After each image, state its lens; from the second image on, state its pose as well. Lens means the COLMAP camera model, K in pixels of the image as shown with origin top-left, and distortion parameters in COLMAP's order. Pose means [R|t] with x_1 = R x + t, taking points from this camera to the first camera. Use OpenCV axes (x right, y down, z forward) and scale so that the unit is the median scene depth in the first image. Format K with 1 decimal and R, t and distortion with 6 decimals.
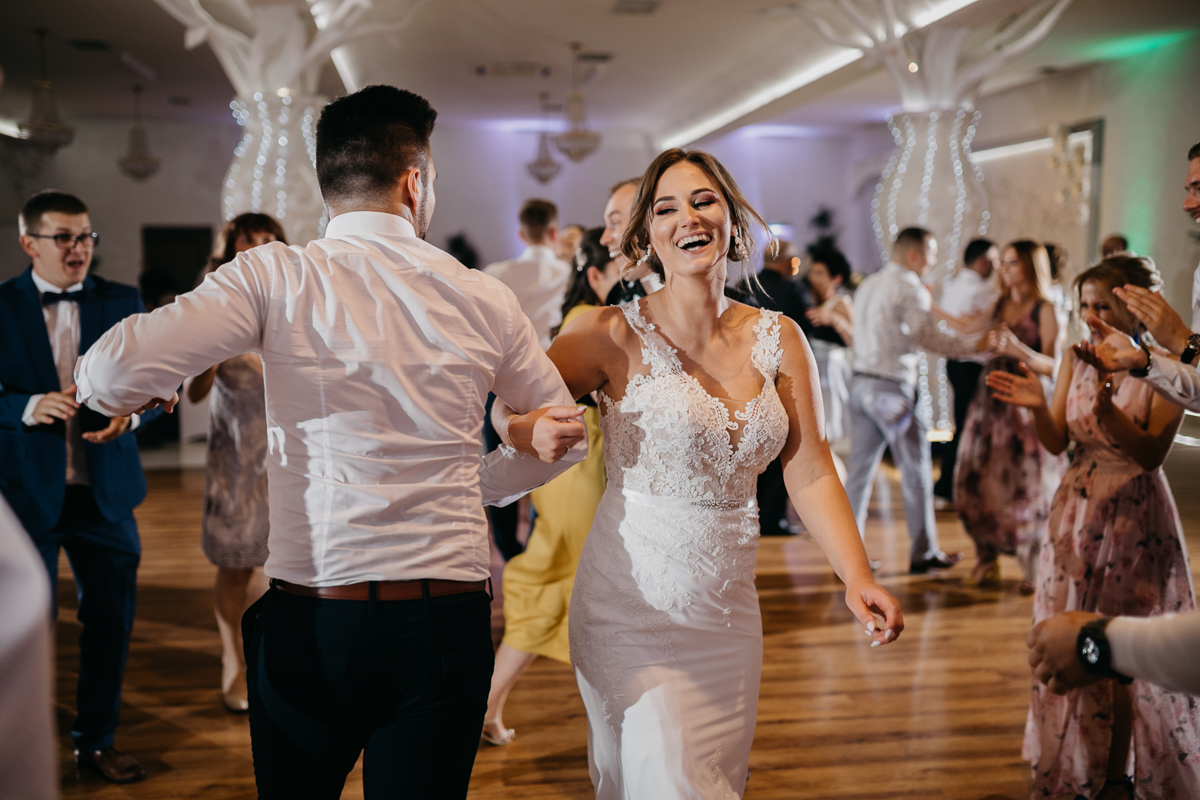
lens RADIAL K [[1133.1, 0, 606.4], [0, 1133.1, 402.3], [0, 0, 1]] dist [-0.024371, 0.000000]
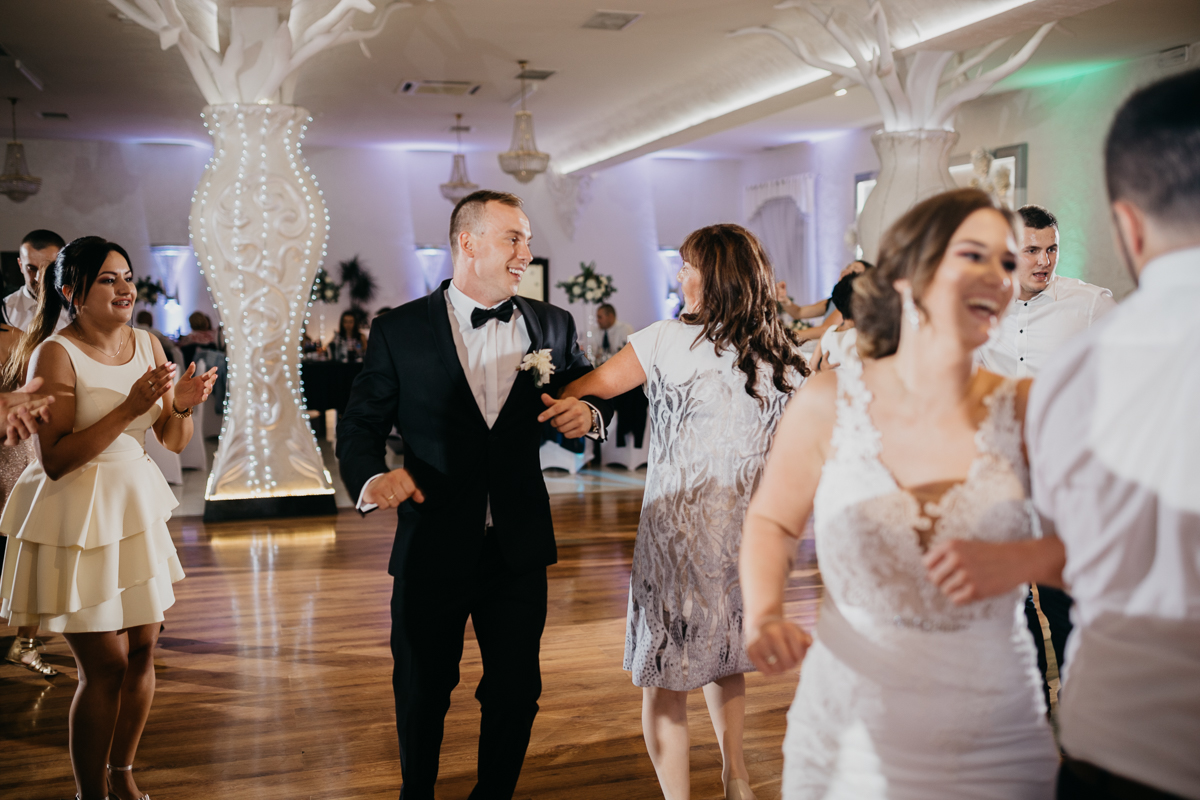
lens RADIAL K [[1133.1, 0, 603.8], [0, 1133.1, 394.5], [0, 0, 1]] dist [-0.024371, 0.000000]
pose [[0.987109, -0.023563, 0.158306, -0.111623], [0.028213, 0.999232, -0.027185, -0.004112], [-0.157544, 0.031301, 0.987016, 0.044016]]
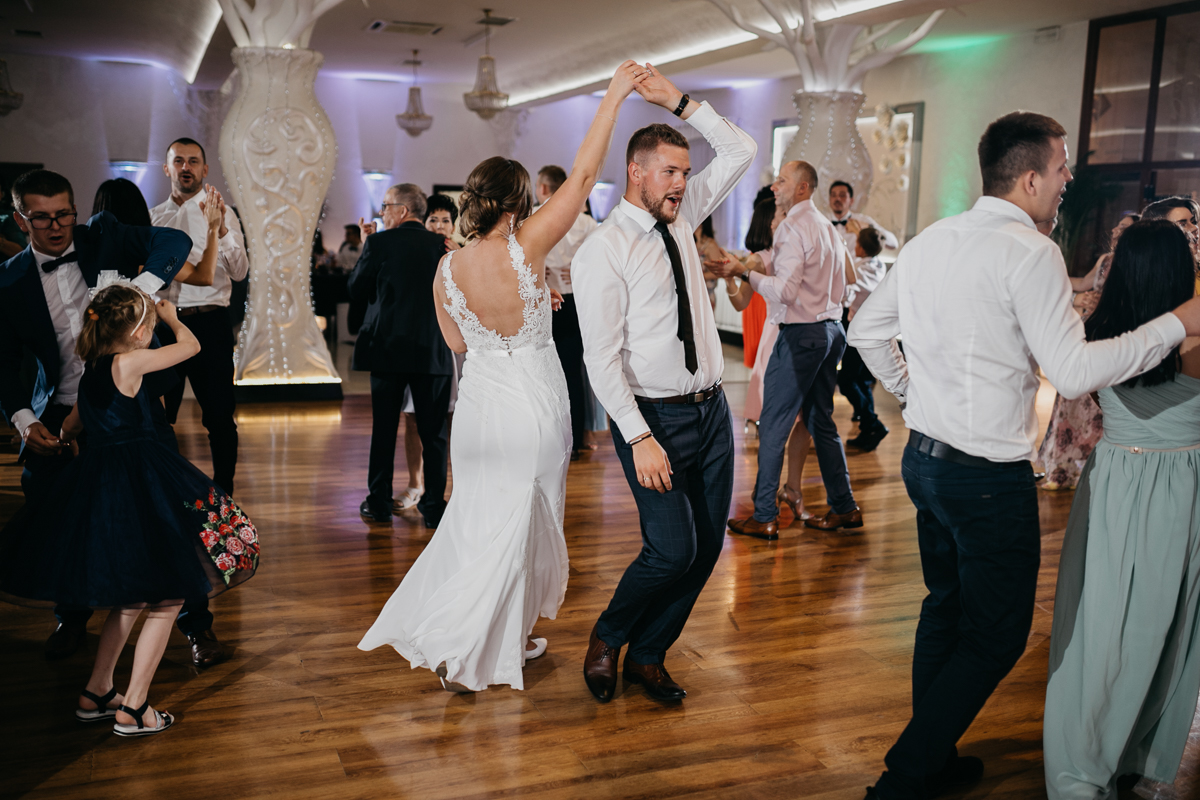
lens RADIAL K [[1133.1, 0, 598.8], [0, 1133.1, 397.5], [0, 0, 1]] dist [-0.024371, 0.000000]
pose [[0.971361, -0.011732, 0.237317, -0.173999], [0.002825, 0.999280, 0.037840, 0.012306], [-0.237590, -0.036086, 0.970695, -0.080402]]
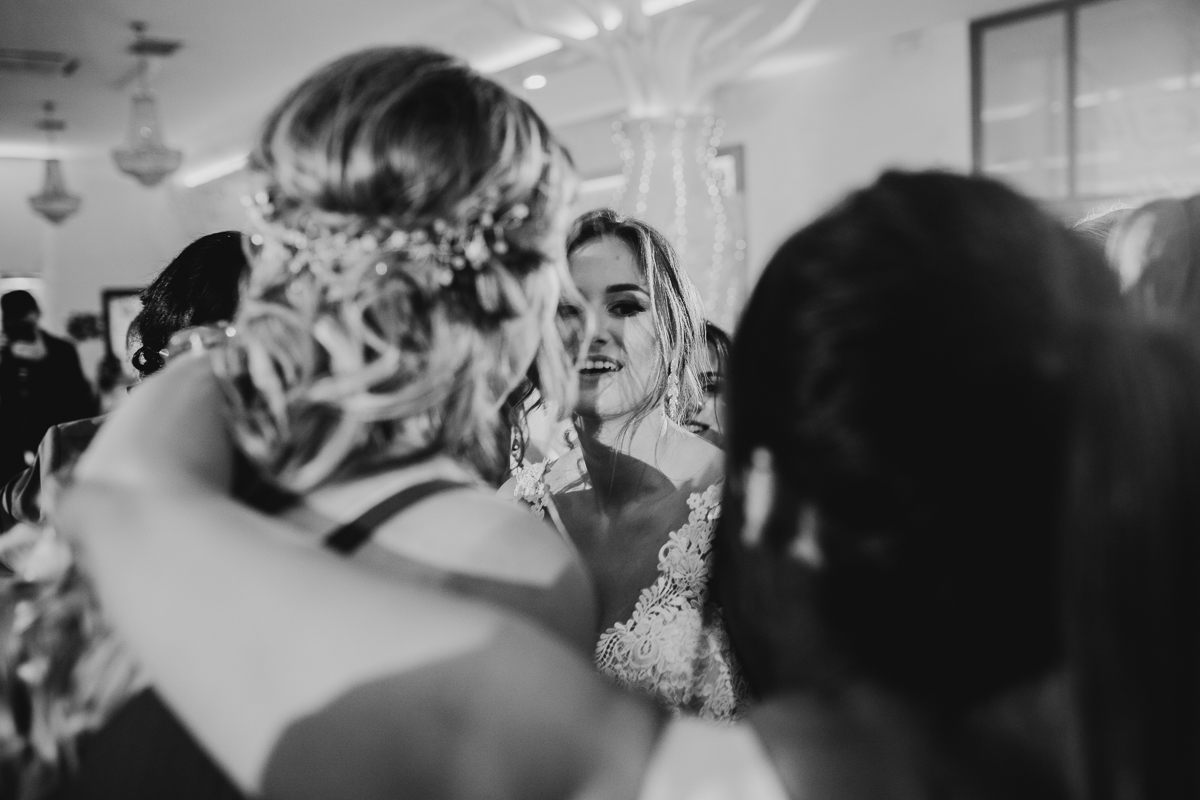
lens RADIAL K [[1133.1, 0, 607.8], [0, 1133.1, 390.4], [0, 0, 1]] dist [-0.024371, 0.000000]
pose [[0.883863, -0.077168, 0.461336, -0.104343], [0.101354, 0.994461, -0.027839, -0.033958], [-0.456633, 0.071364, 0.886789, 0.234618]]
